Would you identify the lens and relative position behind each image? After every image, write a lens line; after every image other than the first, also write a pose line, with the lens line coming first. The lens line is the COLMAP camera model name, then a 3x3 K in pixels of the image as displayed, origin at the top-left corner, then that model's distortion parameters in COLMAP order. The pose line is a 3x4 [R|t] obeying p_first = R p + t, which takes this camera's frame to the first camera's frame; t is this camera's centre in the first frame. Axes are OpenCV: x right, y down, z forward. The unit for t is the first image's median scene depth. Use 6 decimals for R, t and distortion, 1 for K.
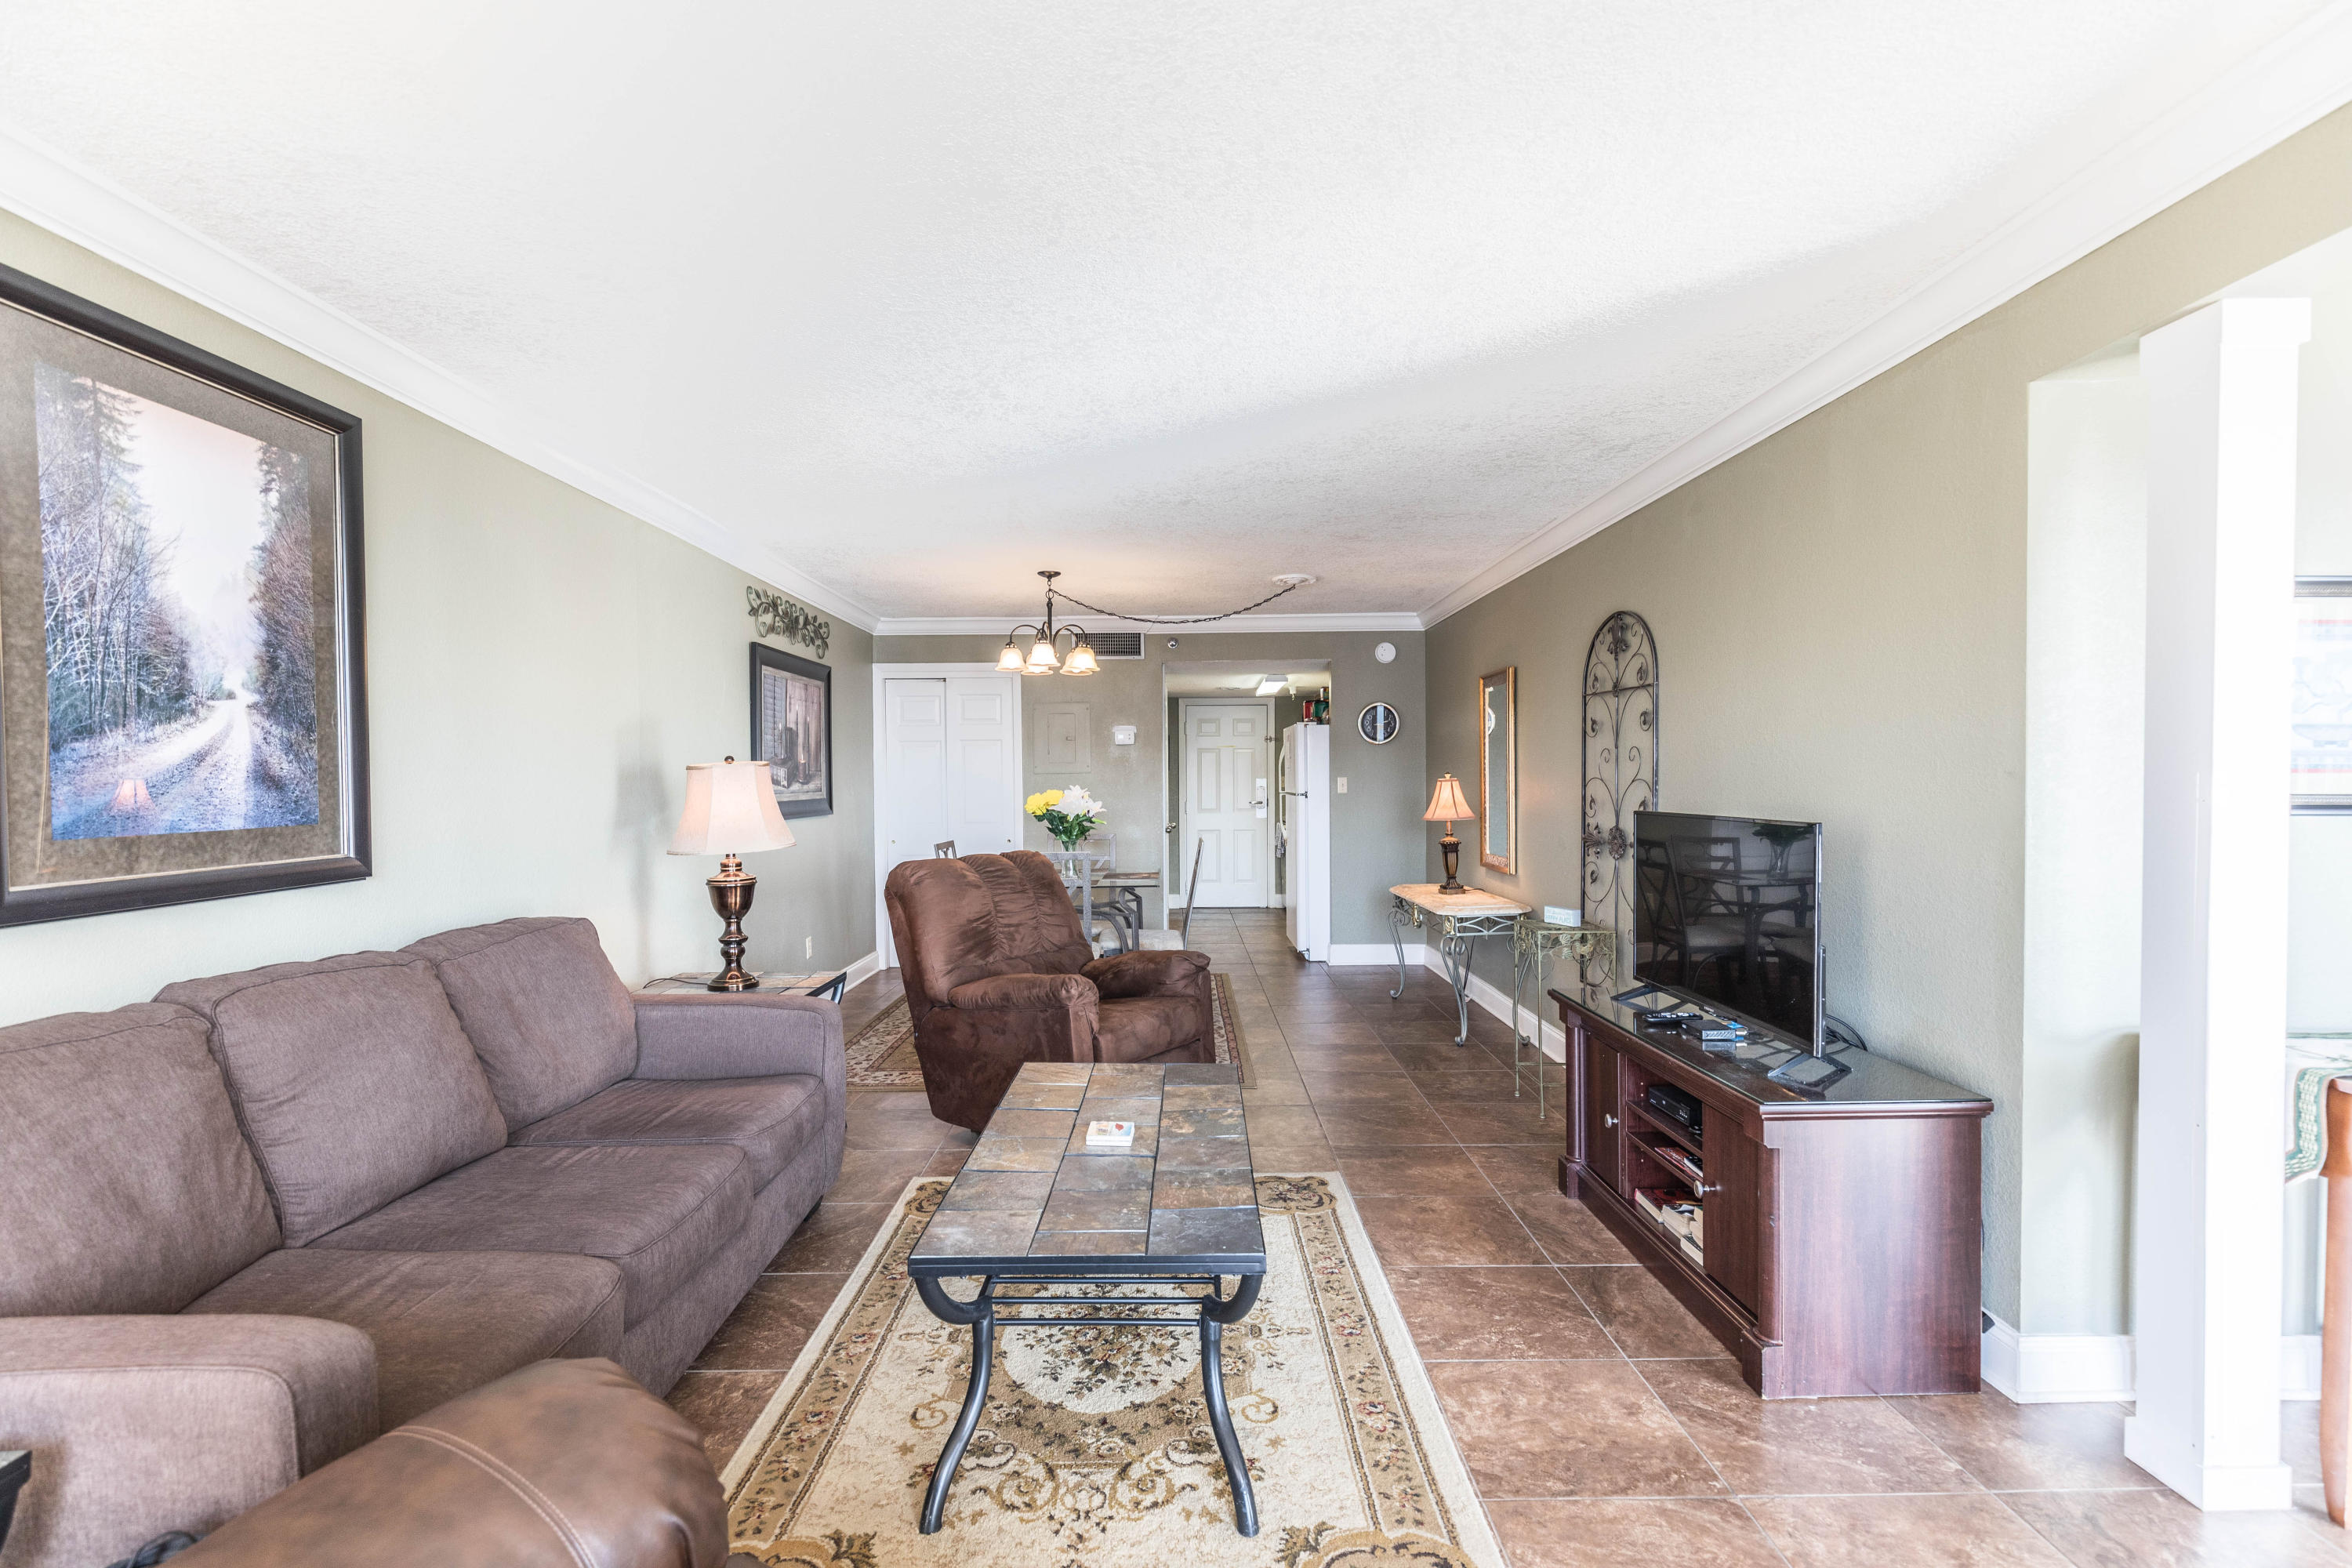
lens RADIAL K [[1071.3, 0, 1181.3], [0, 1071.3, 801.6], [0, 0, 1]] dist [0.008655, -0.001434]
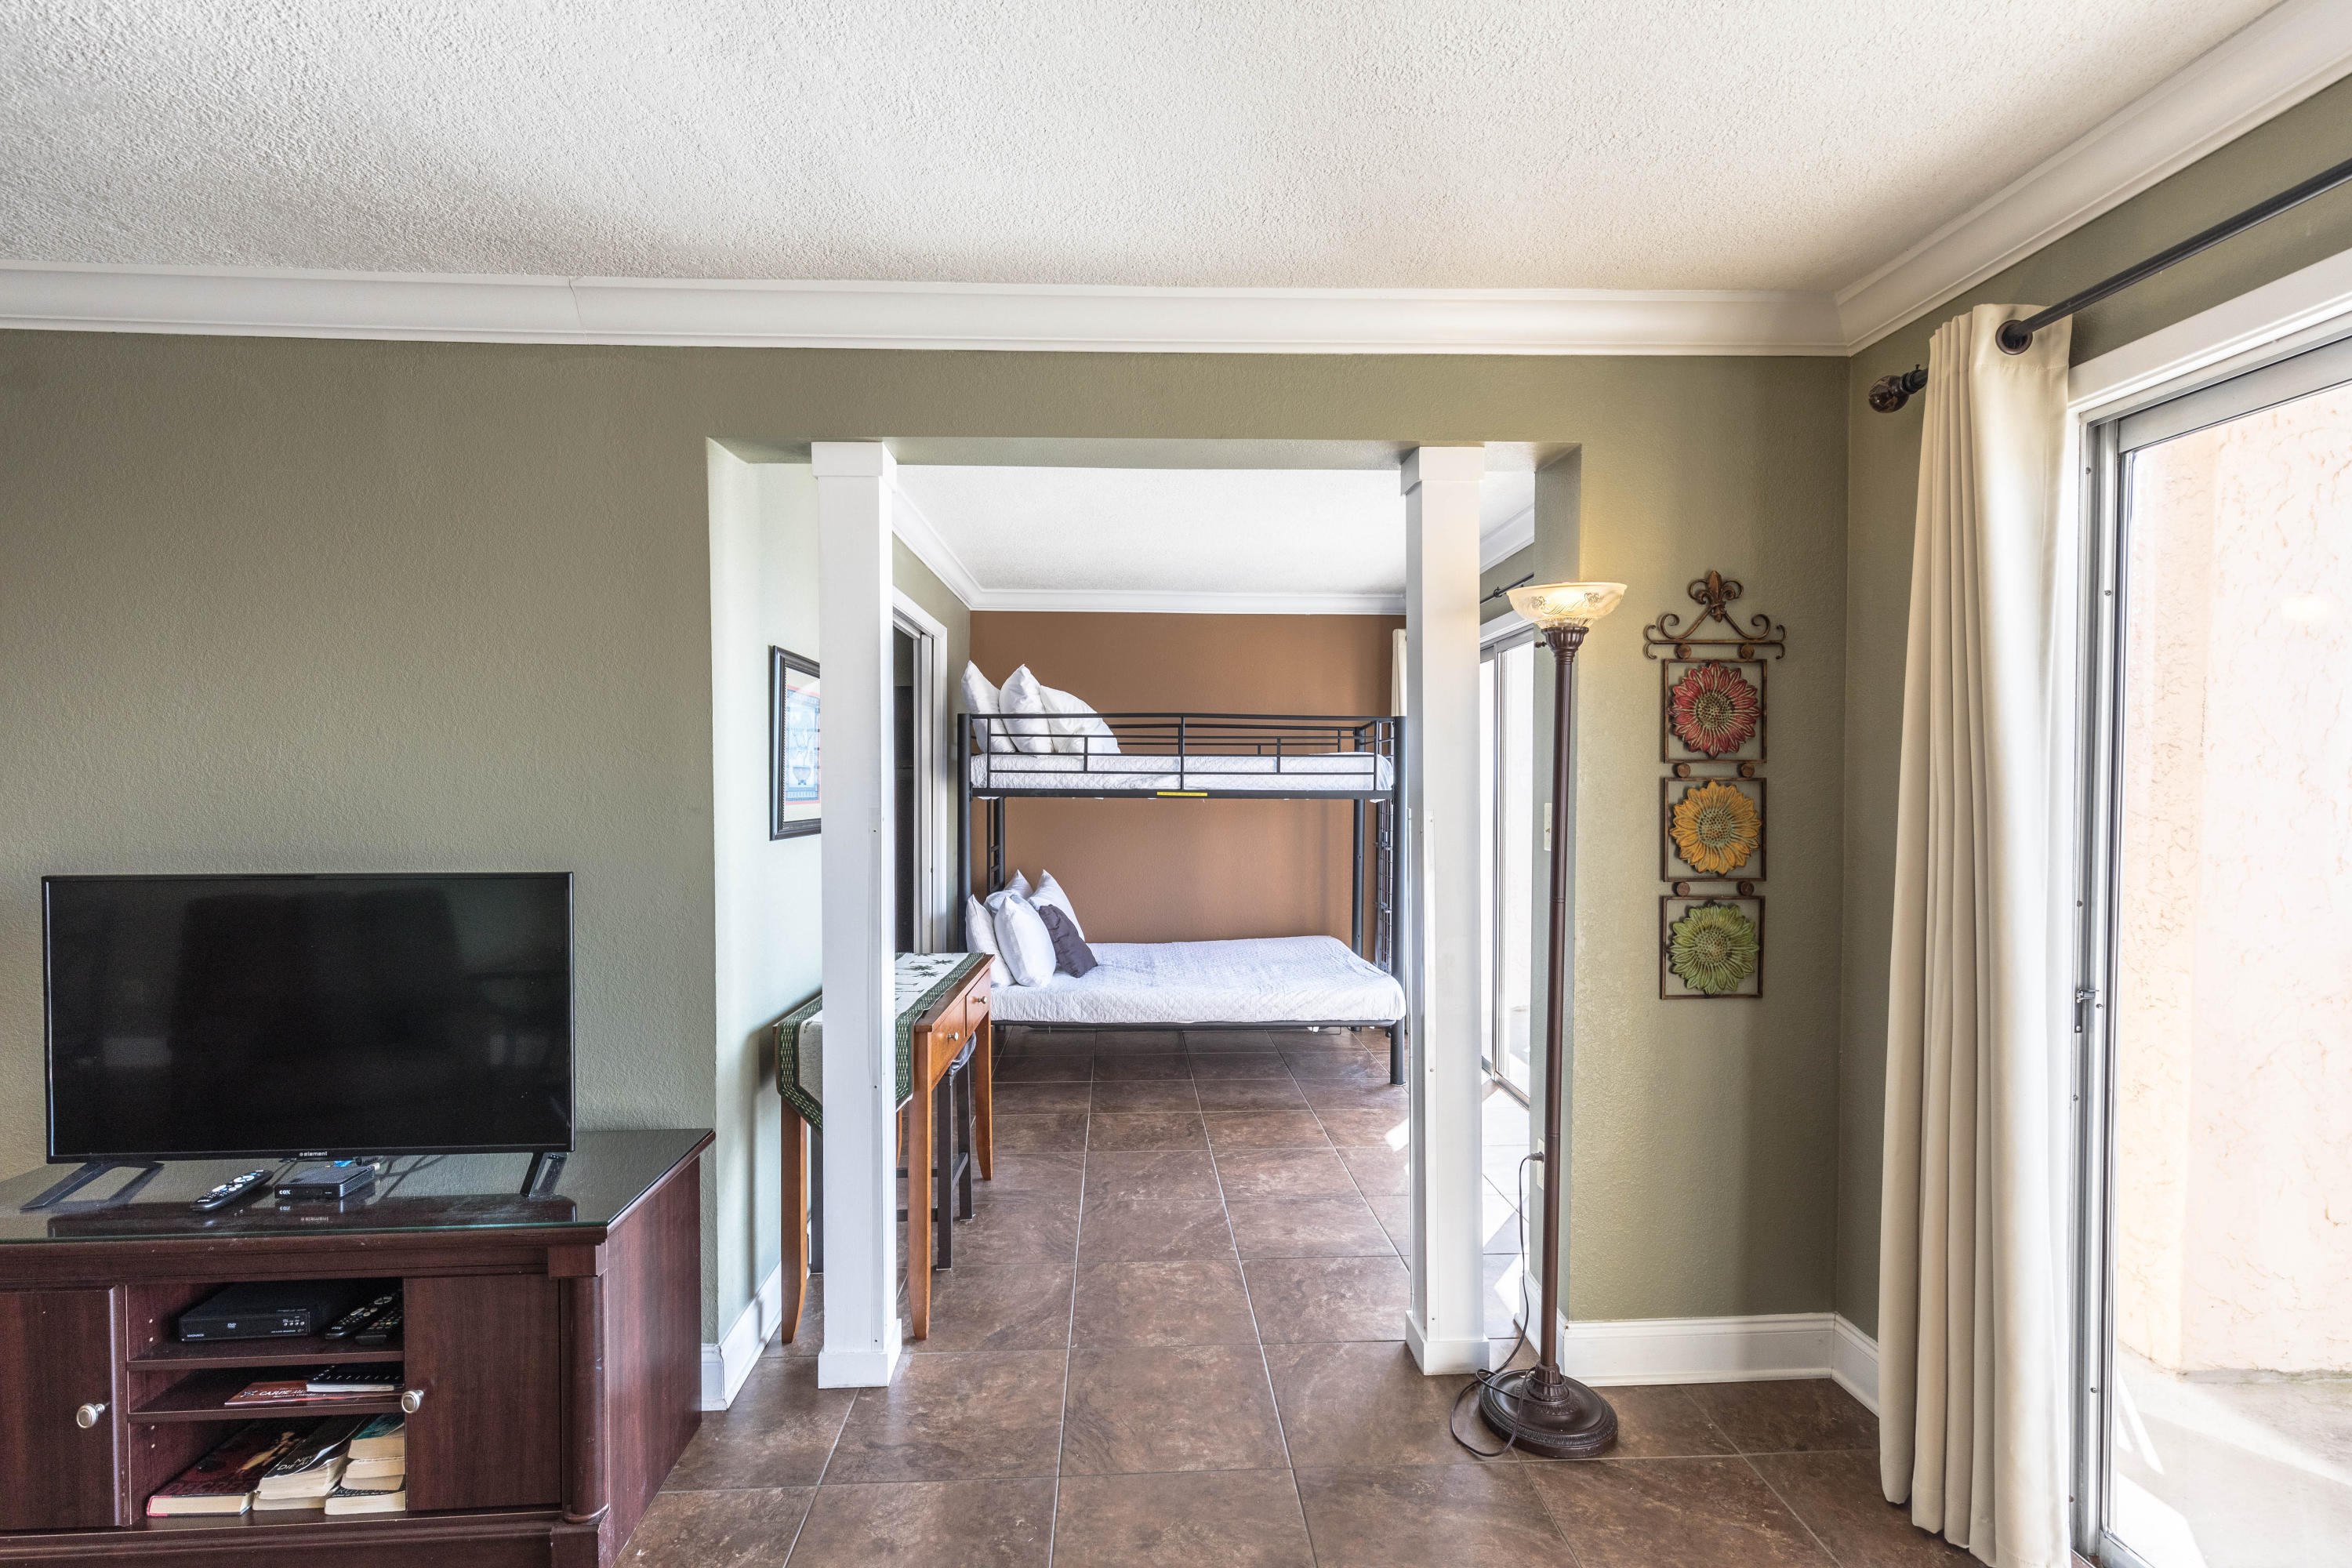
lens RADIAL K [[1071.3, 0, 1181.3], [0, 1071.3, 801.6], [0, 0, 1]] dist [0.008655, -0.001434]
pose [[-0.036754, -0.015770, 0.999200, -0.253180], [0.020486, 0.999653, 0.016530, -0.038550], [-0.999114, 0.021077, -0.036419, 0.533059]]
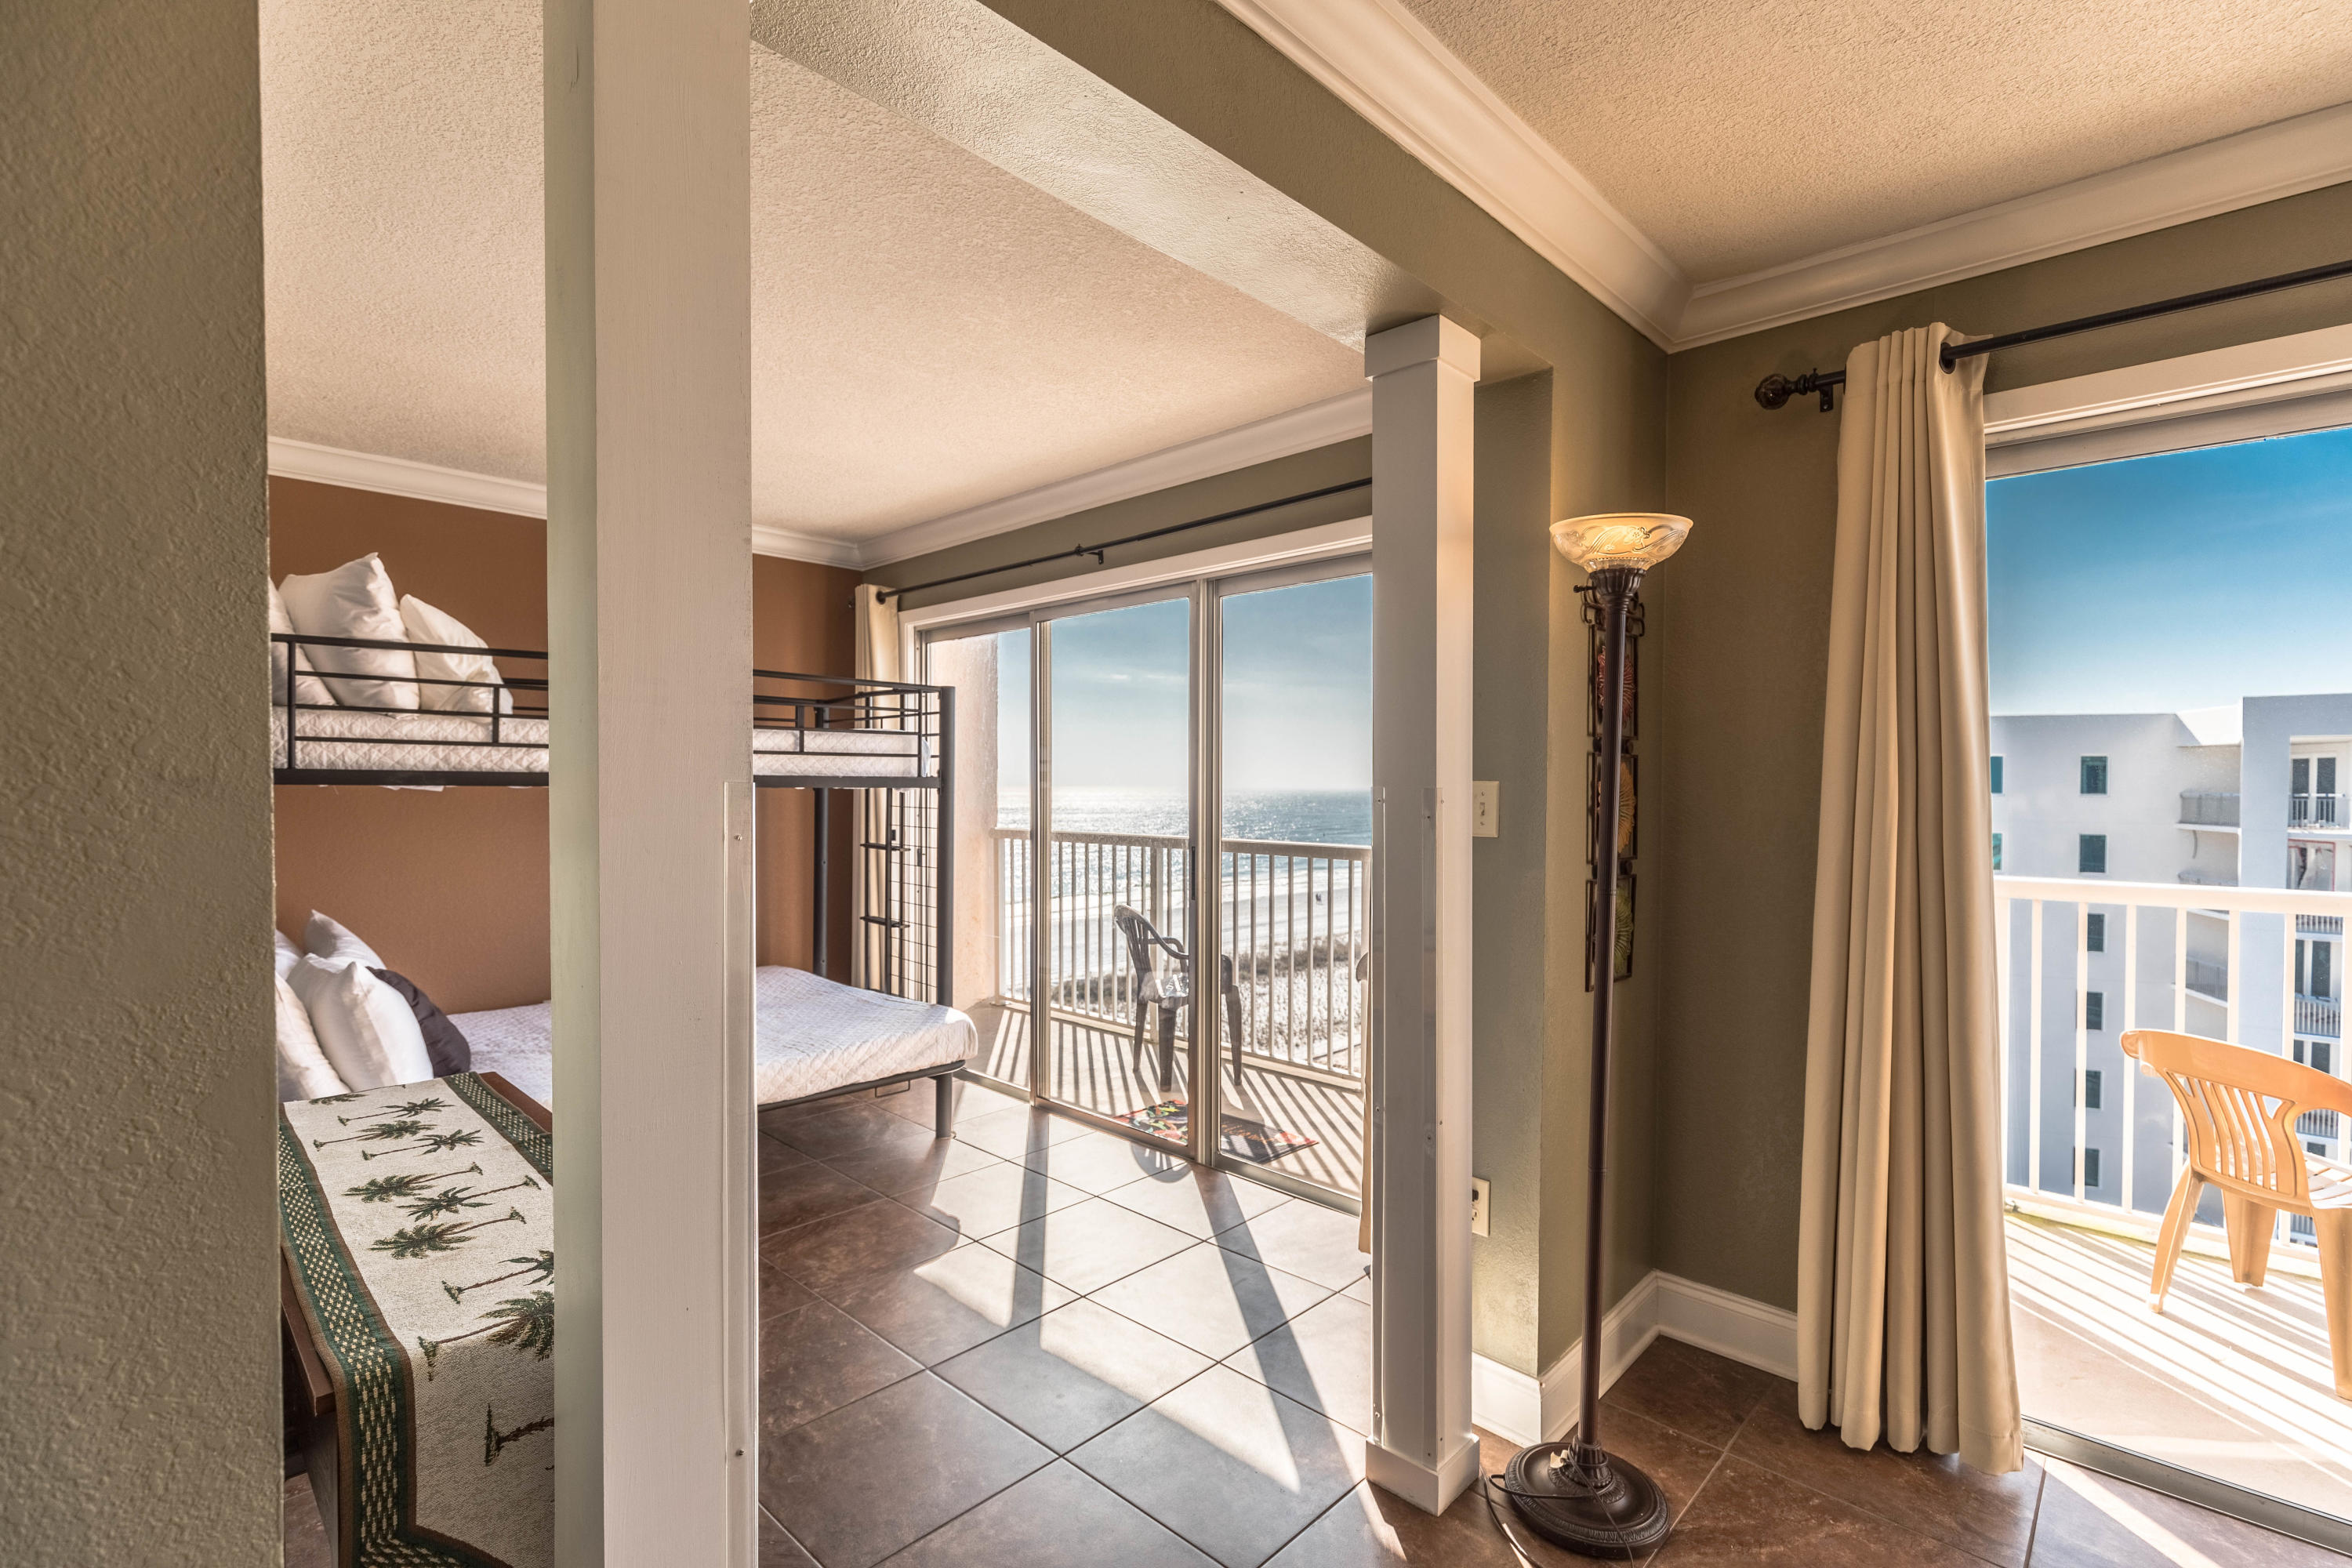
lens RADIAL K [[1047.5, 0, 1183.0], [0, 1047.5, 795.7], [0, 0, 1]] dist [-0.003509, -0.000621]
pose [[-0.710905, -0.006716, 0.703256, 0.343995], [0.013958, 0.999623, 0.023656, -0.022704], [-0.703150, 0.026633, -0.710543, 0.932971]]
